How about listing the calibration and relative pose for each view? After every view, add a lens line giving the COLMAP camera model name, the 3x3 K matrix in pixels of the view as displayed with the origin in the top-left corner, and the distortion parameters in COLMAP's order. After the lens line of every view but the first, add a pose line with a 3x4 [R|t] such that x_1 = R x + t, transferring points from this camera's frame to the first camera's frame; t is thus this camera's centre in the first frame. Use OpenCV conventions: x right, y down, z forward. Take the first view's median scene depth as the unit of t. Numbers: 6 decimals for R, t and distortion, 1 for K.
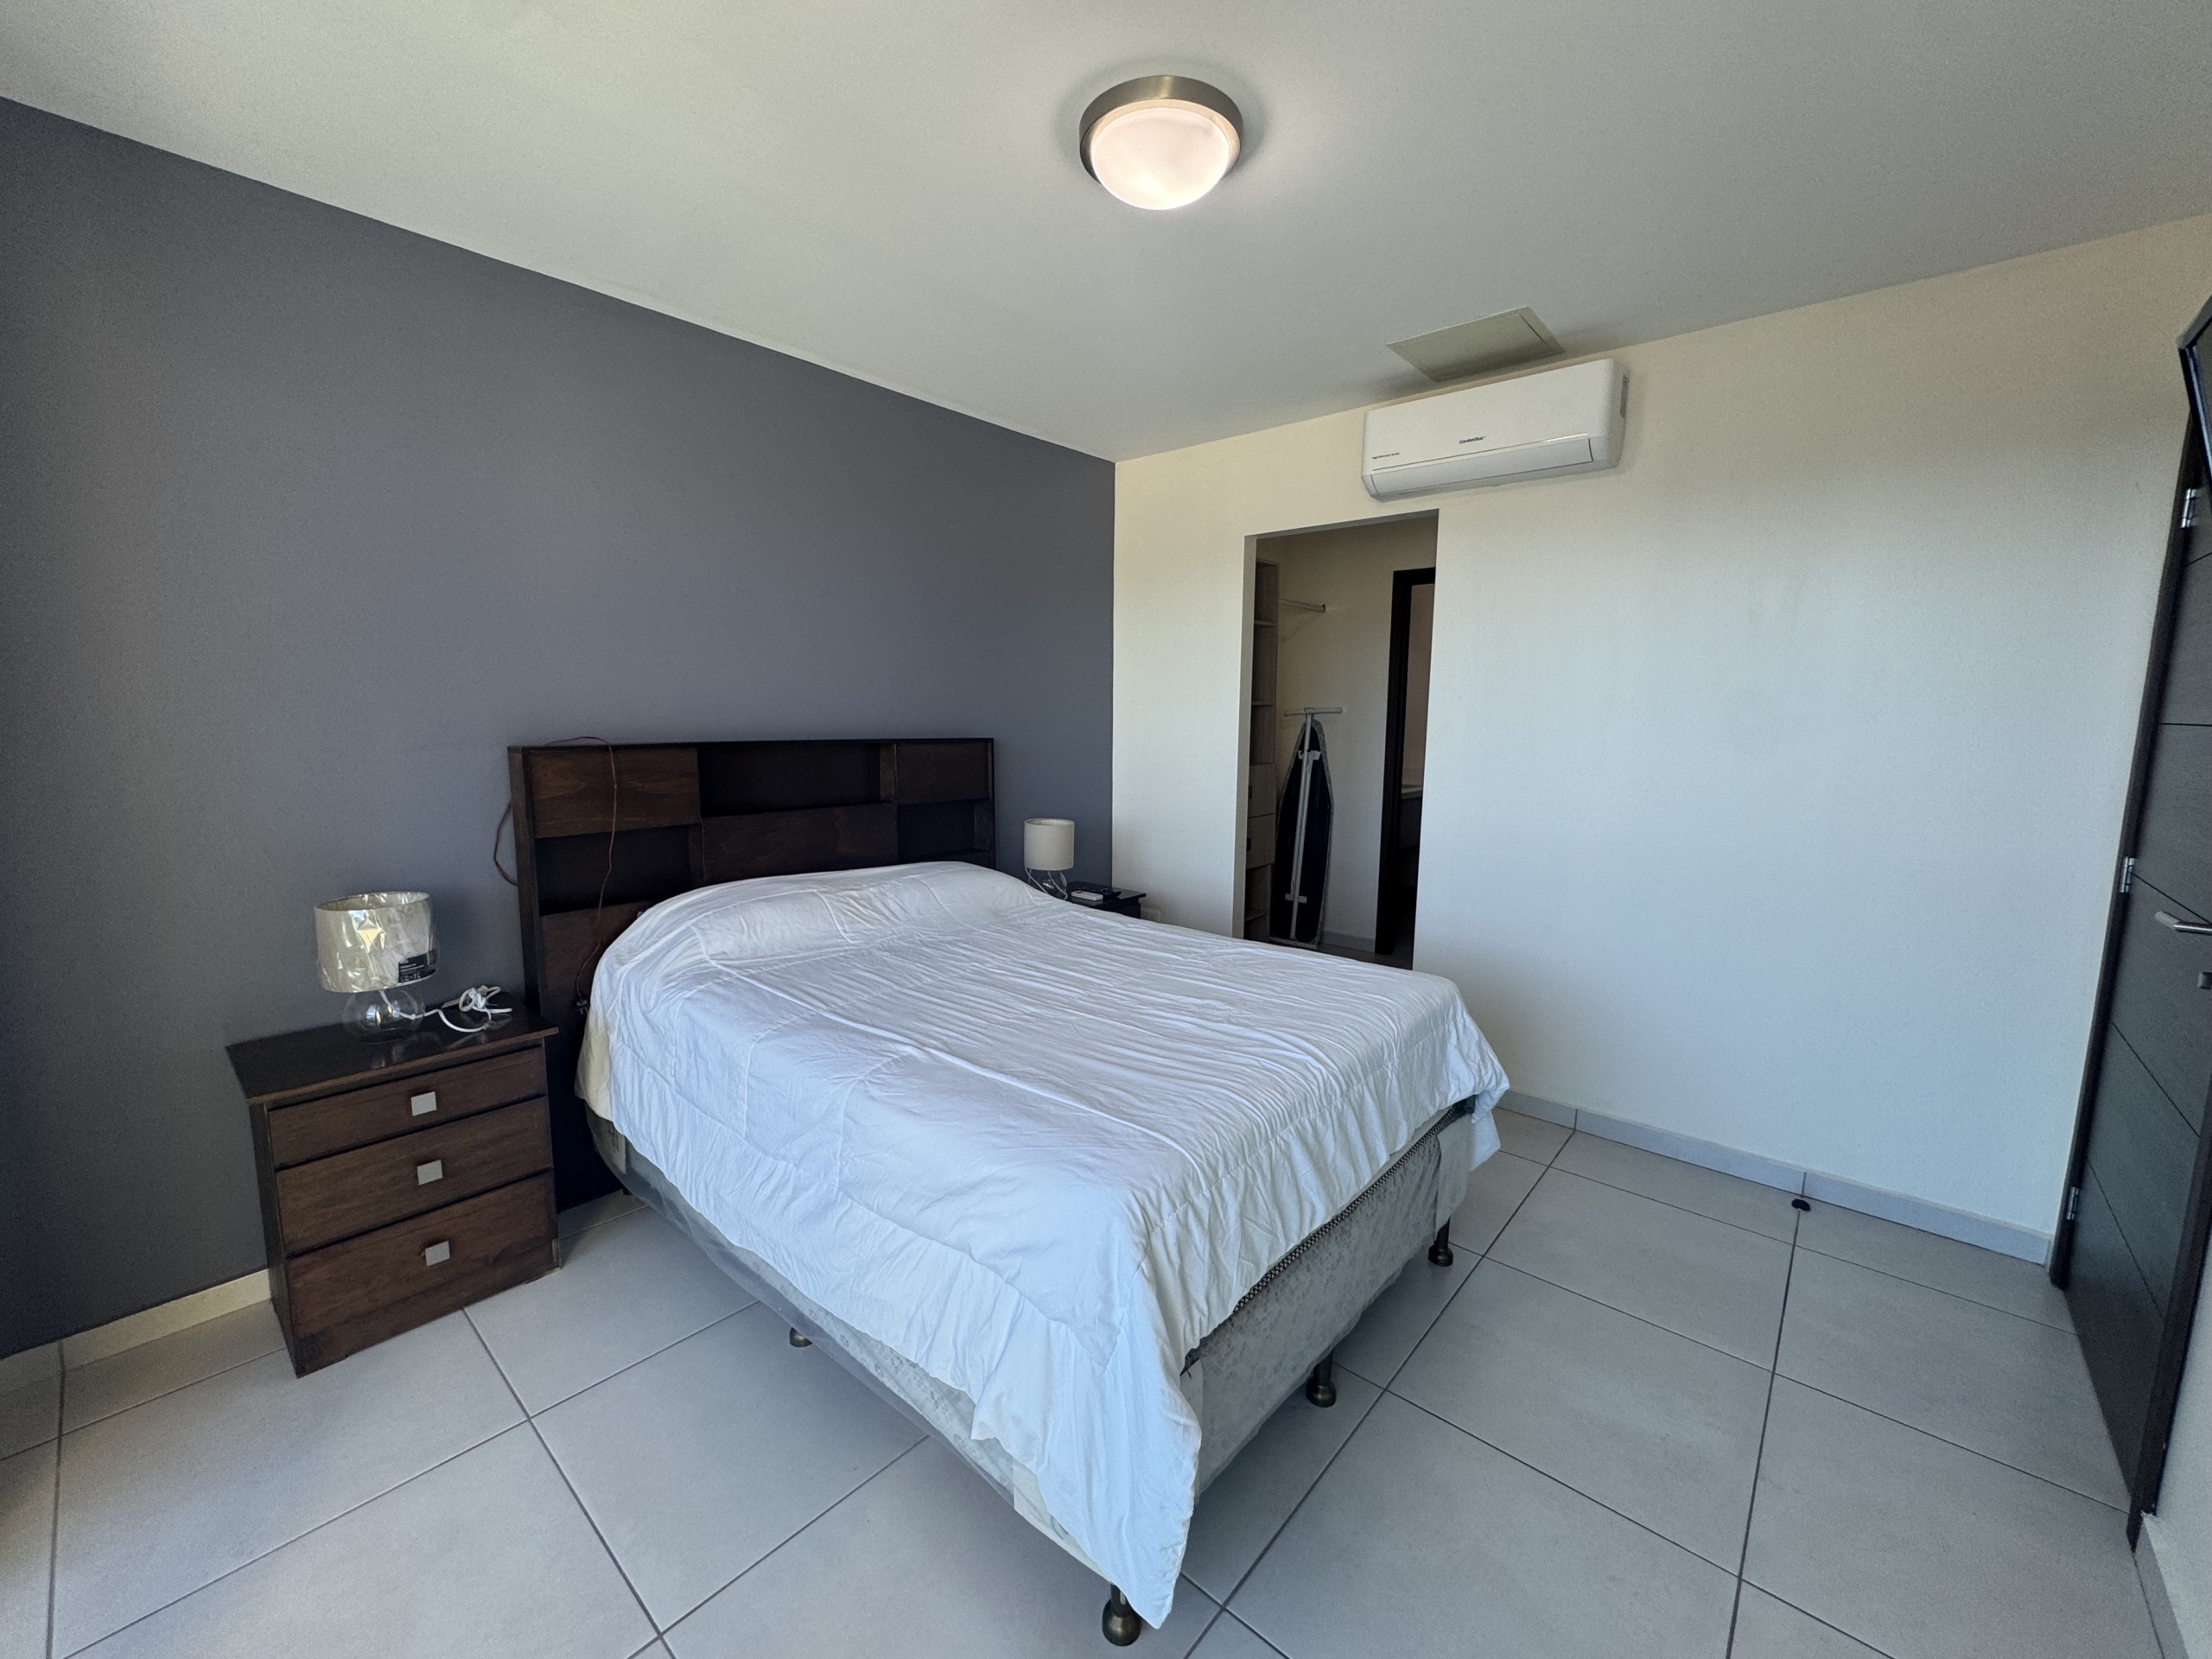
lens RADIAL K [[882.1, 0, 1098.4], [0, 882.1, 829.2], [0, 0, 1]] dist [0.000434, -0.000085]
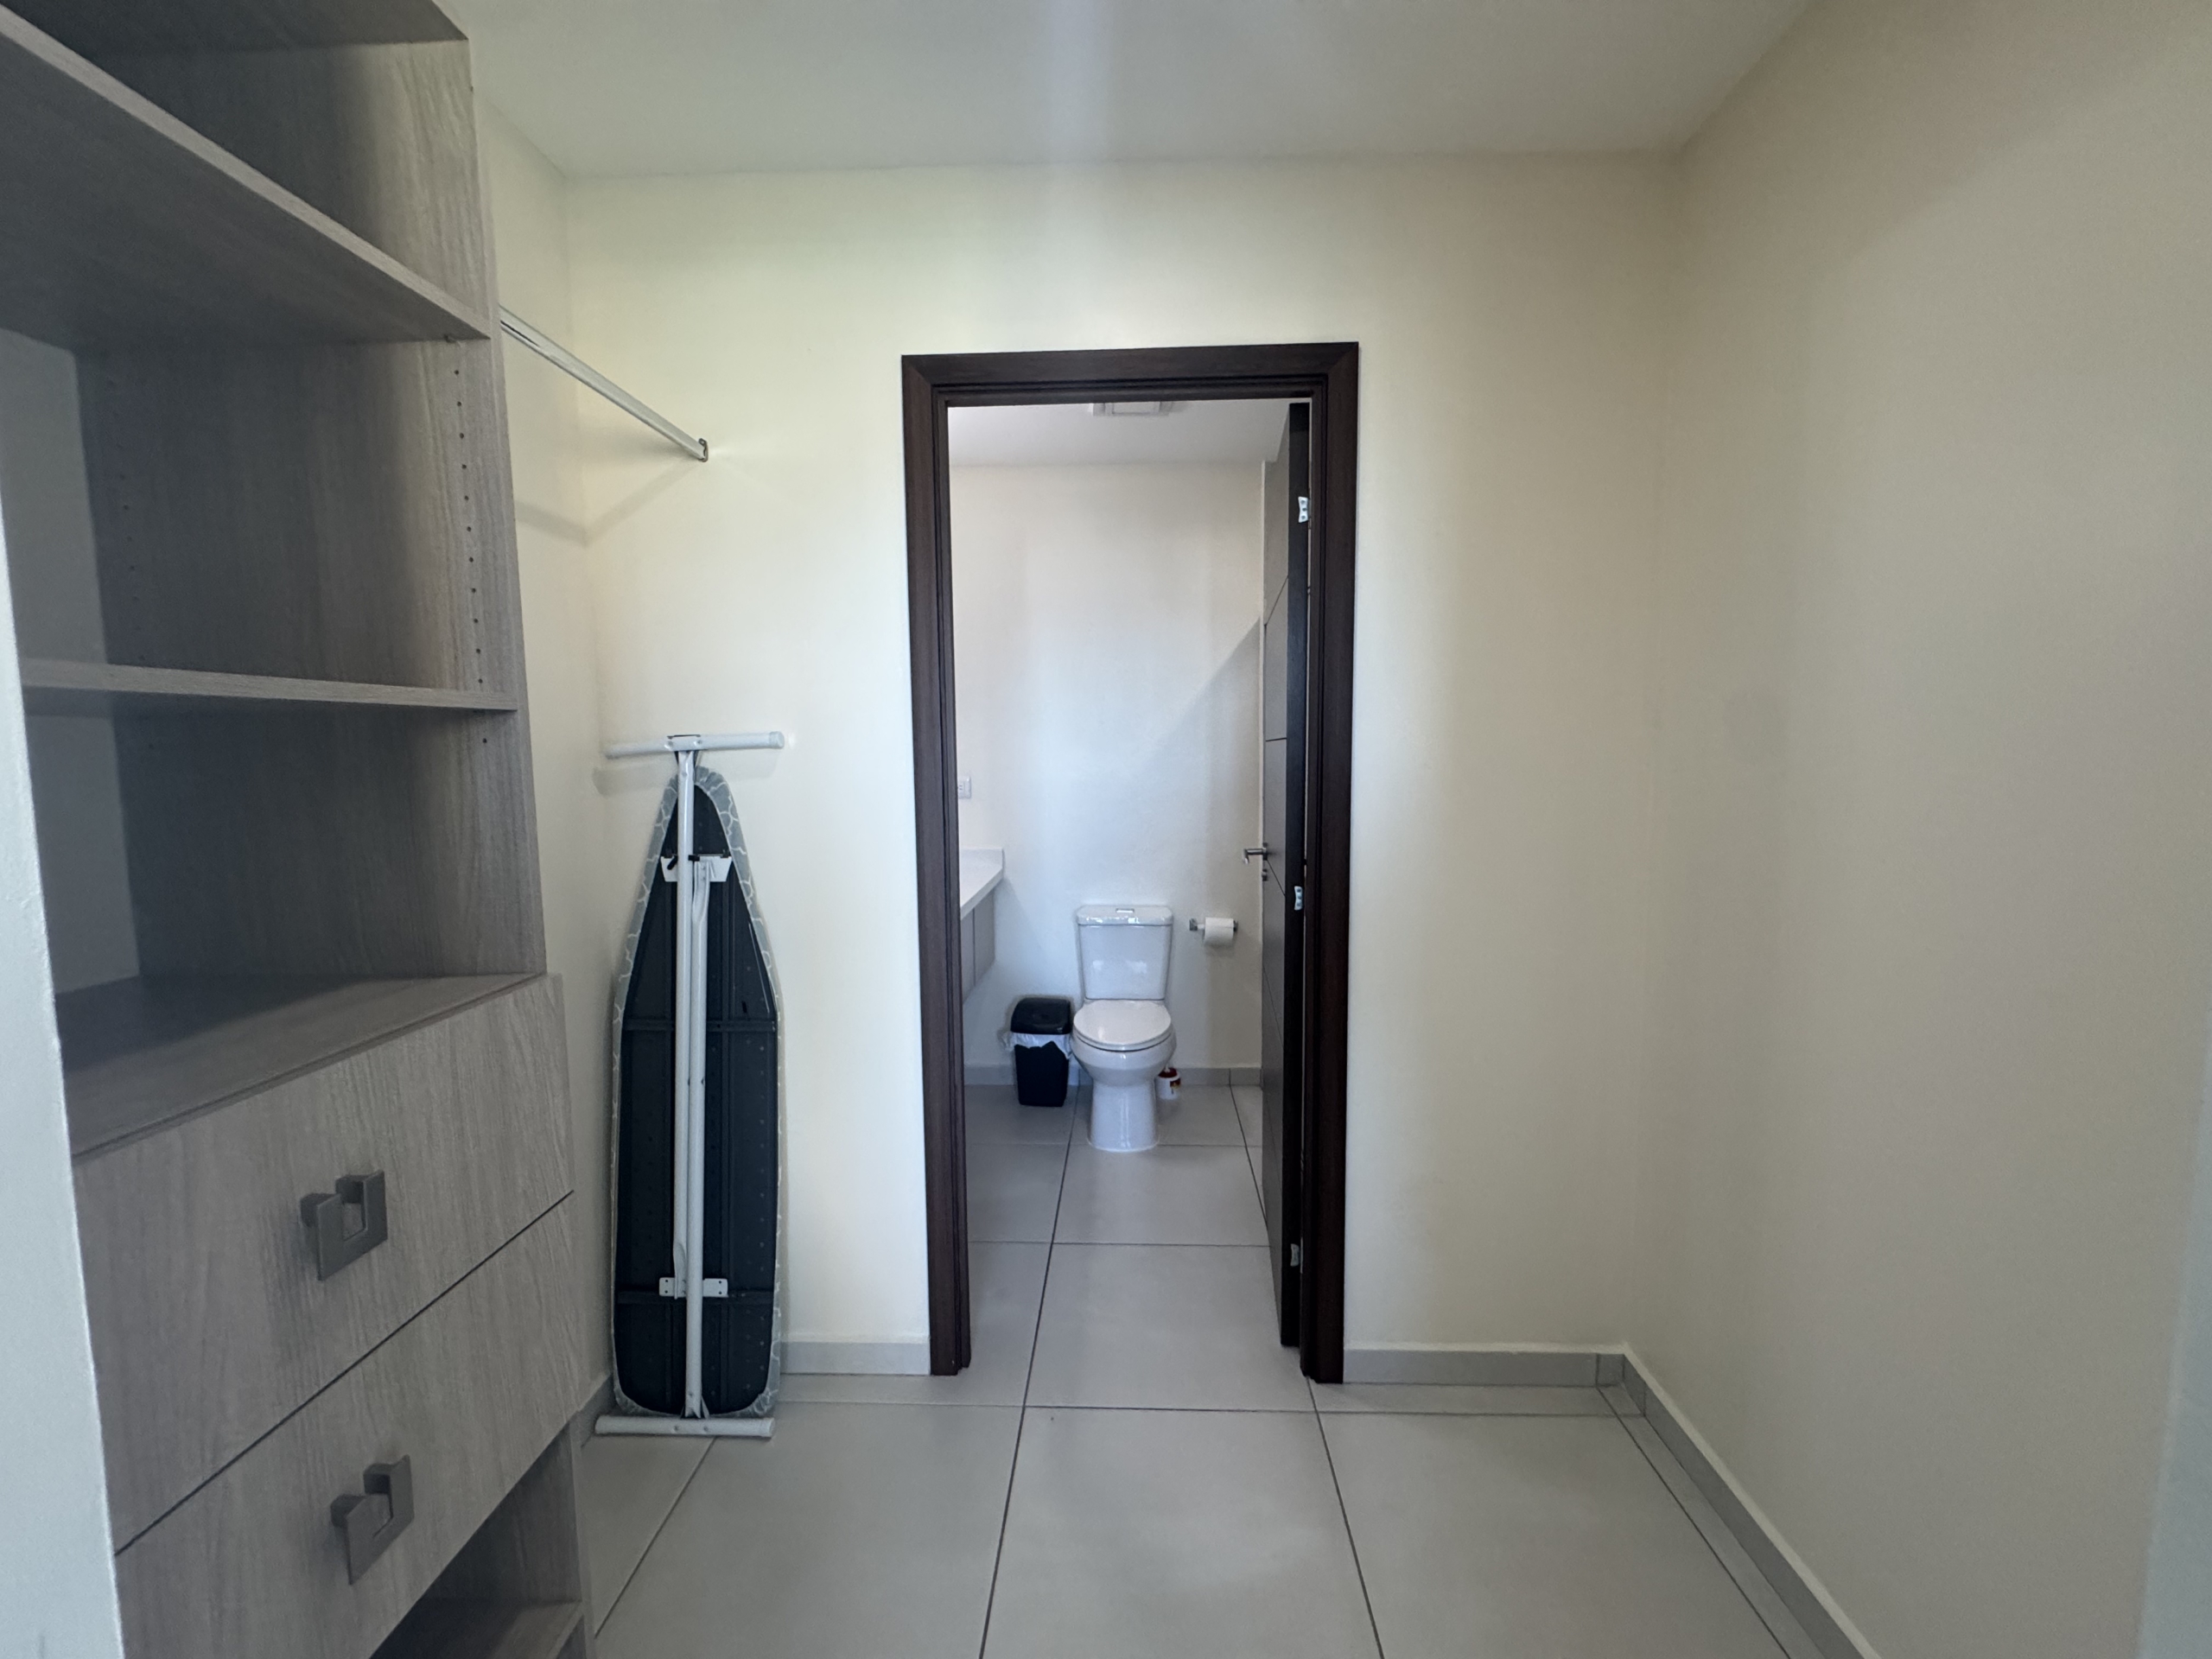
lens RADIAL K [[886.3, 0, 1106.0], [0, 886.3, 829.5], [0, 0, 1]] dist [-0.002204, -0.000111]
pose [[0.780981, -0.073570, 0.620206, 0.137540], [0.091127, 0.995834, 0.003378, -0.079331], [-0.617871, 0.053879, 0.784432, 0.574233]]
